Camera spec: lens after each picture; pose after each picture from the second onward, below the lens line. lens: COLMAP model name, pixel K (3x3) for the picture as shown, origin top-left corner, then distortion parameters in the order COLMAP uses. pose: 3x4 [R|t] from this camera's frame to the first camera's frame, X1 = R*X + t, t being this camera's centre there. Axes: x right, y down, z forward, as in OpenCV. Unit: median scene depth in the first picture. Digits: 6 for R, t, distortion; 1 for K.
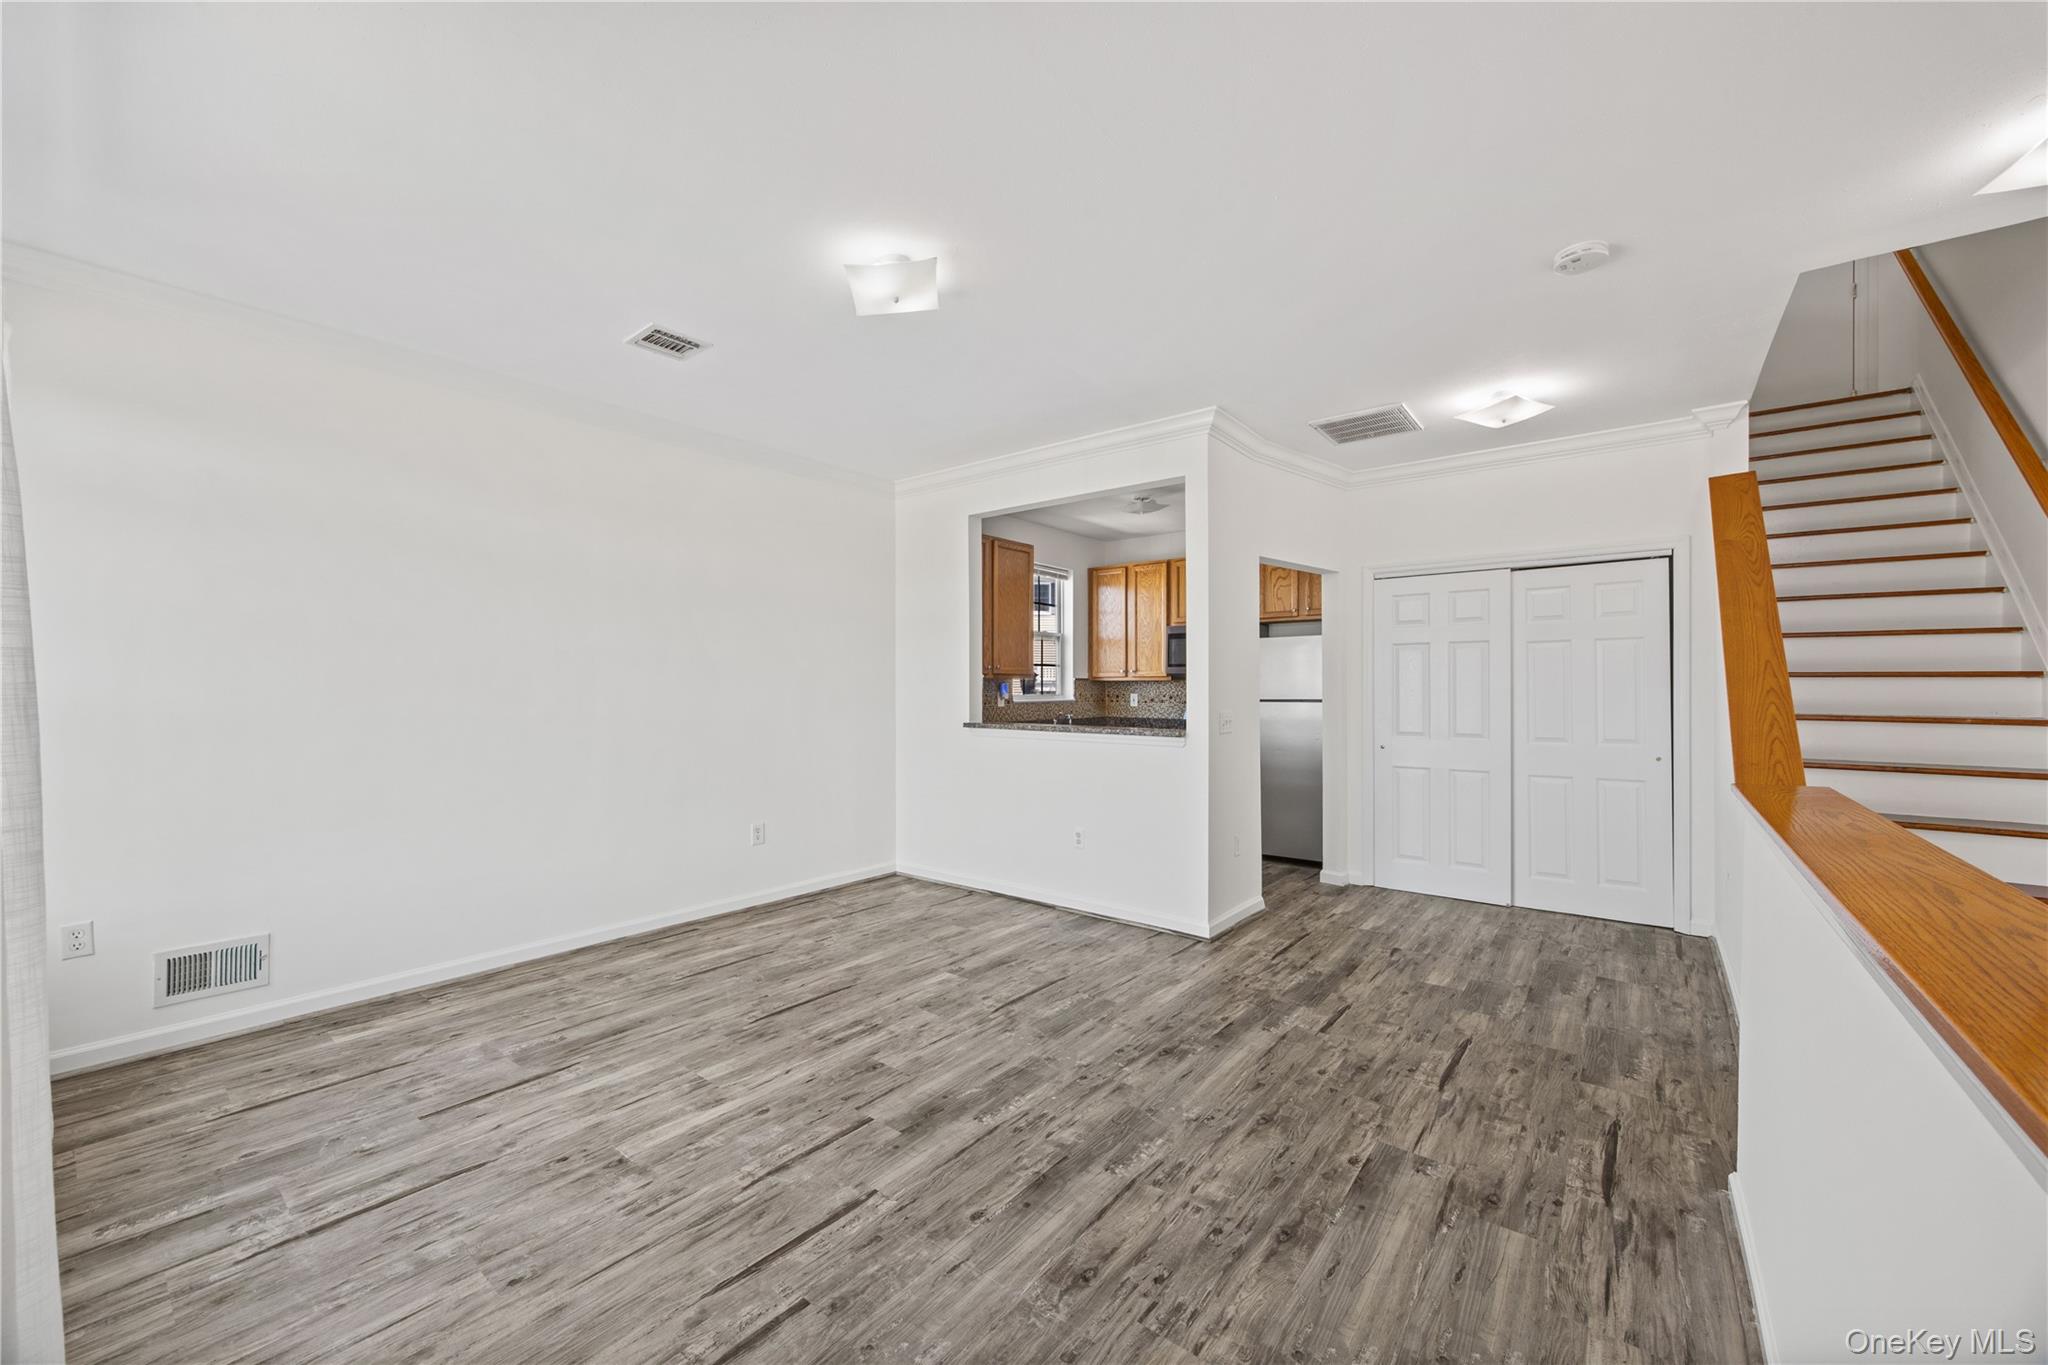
lens RADIAL K [[776.2, 0, 1024.6], [0, 776.2, 689.2], [0, 0, 1]] dist [-0.001139, -0.000191]
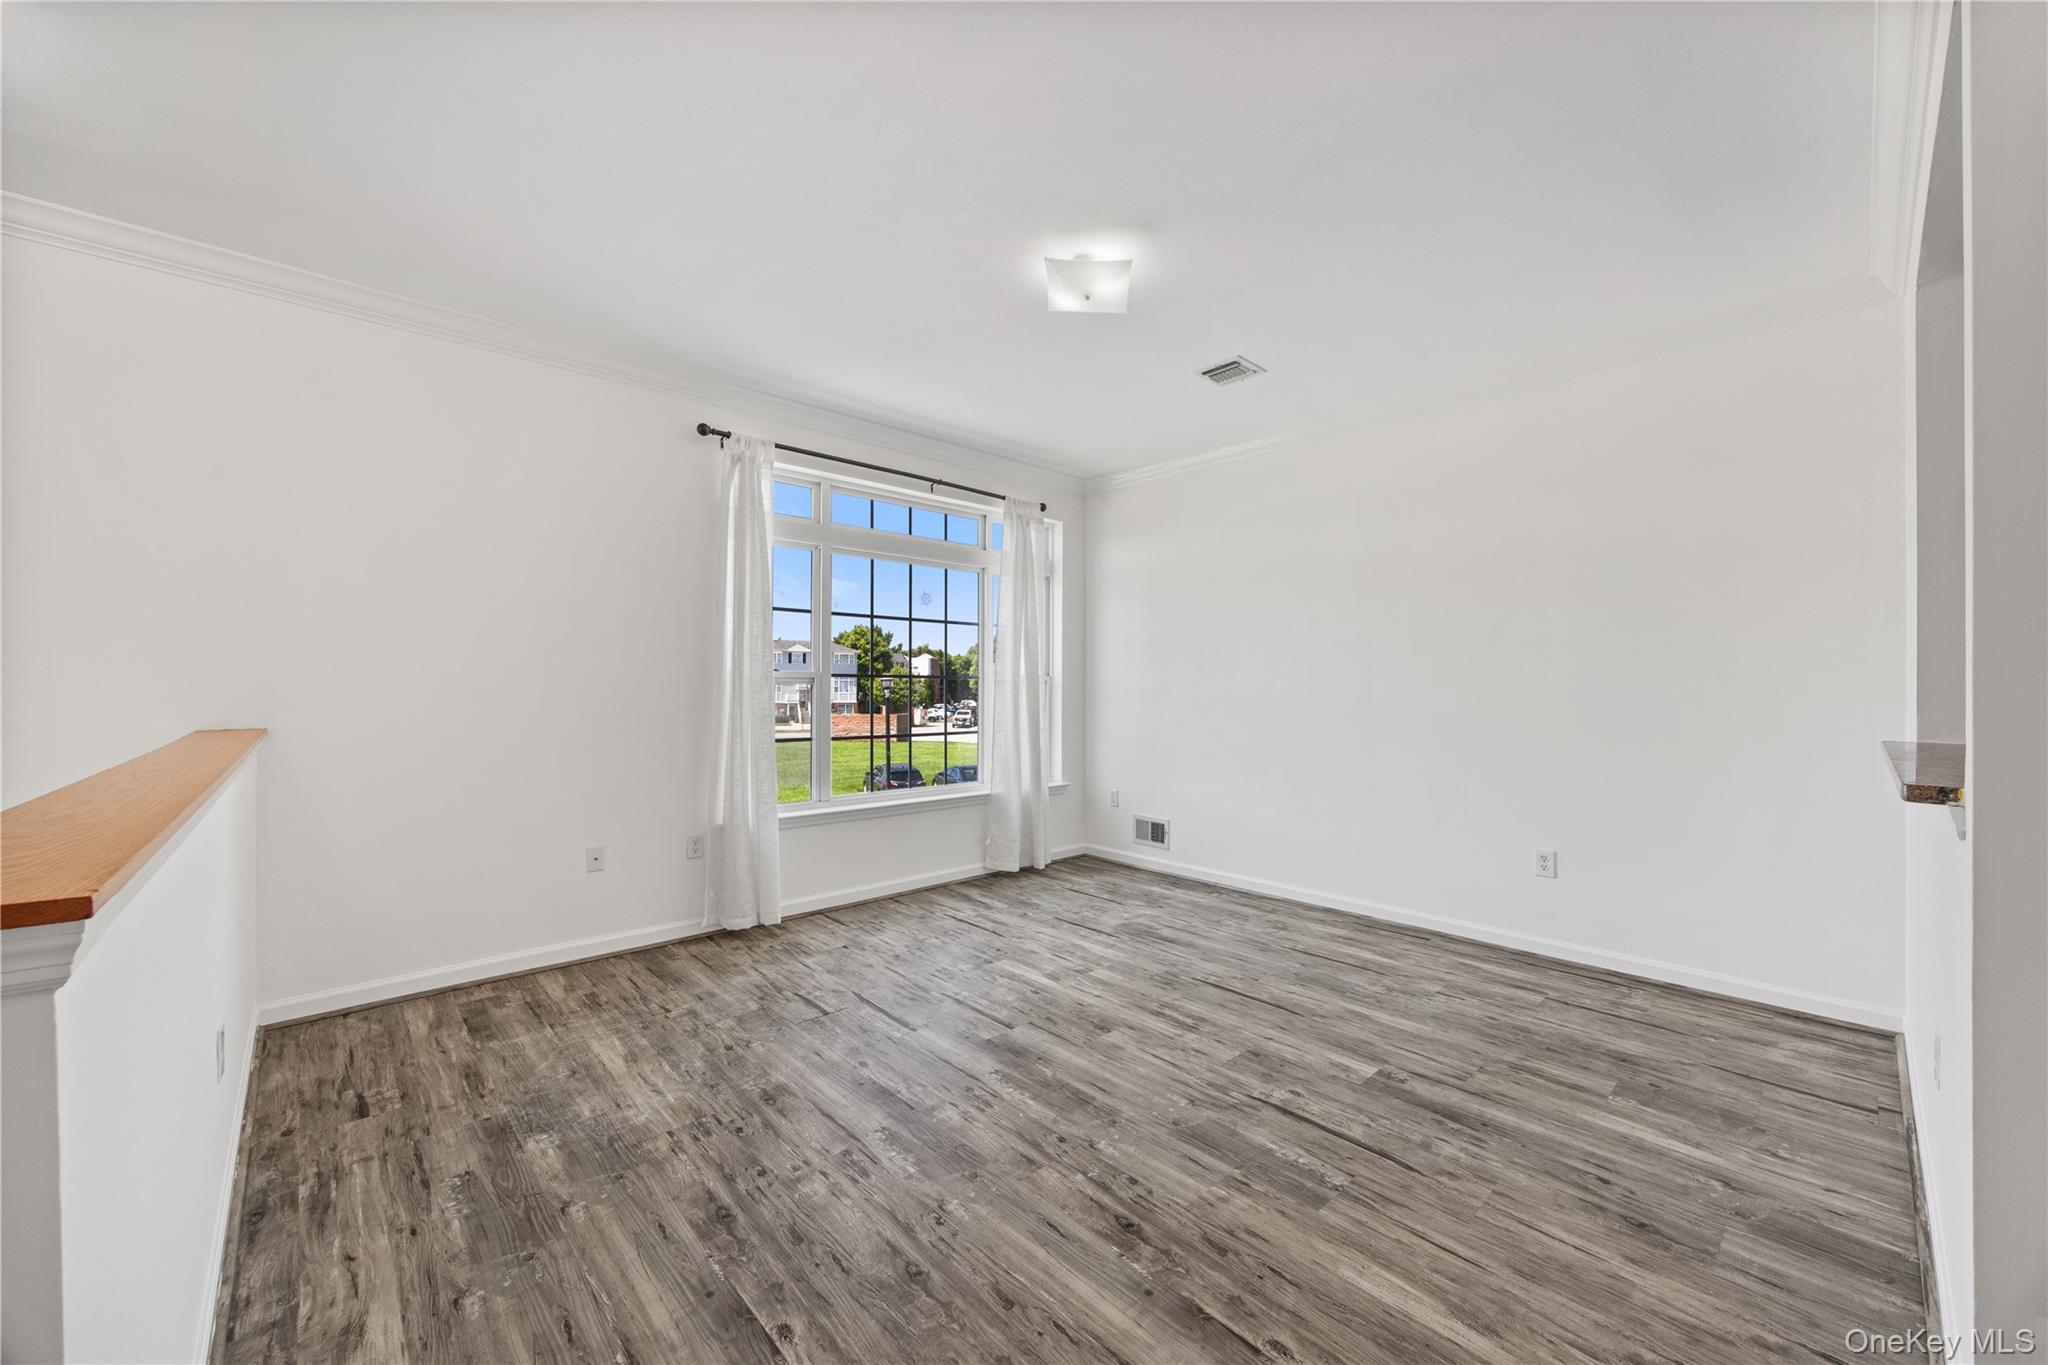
lens RADIAL K [[777.8, 0, 1024.1], [0, 777.8, 694.3], [0, 0, 1]] dist [-0.001902, 0.000383]
pose [[-0.154860, 0.008229, -0.987902, 0.661444], [-0.003617, 0.999954, 0.008897, 0.019213], [0.987930, 0.004951, -0.154823, 0.811370]]
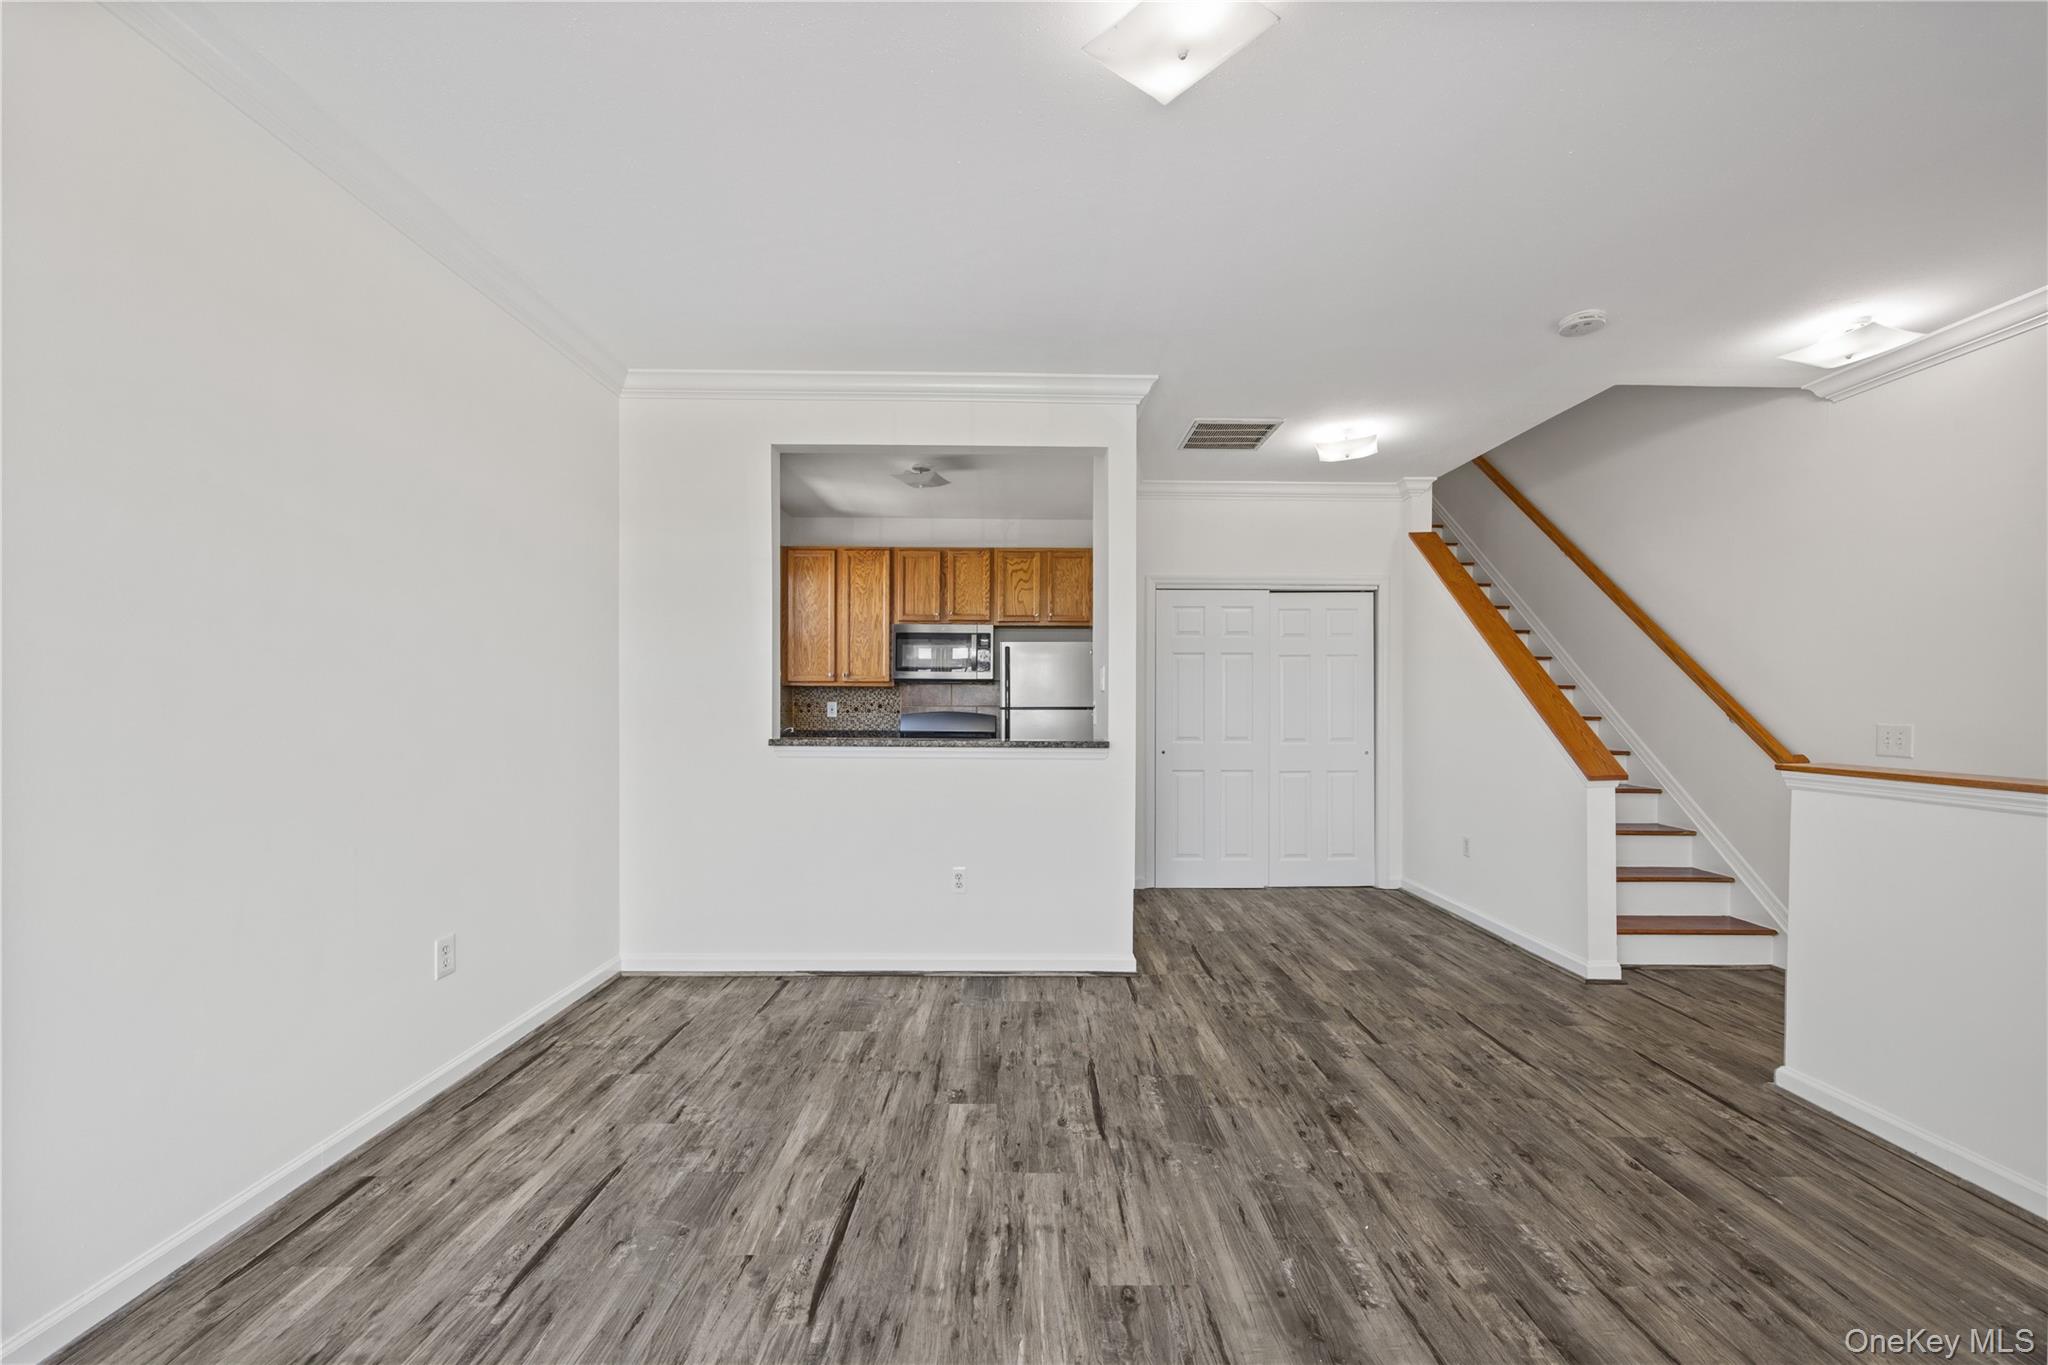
lens RADIAL K [[783.1, 0, 1023.0], [0, 783.1, 708.9], [0, 0, 1]] dist [-0.001348, -0.000036]
pose [[0.778807, -0.001930, 0.627260, -0.494317], [-0.003218, 0.999970, 0.007072, 0.014541], [-0.627255, -0.007526, 0.778777, 0.442456]]
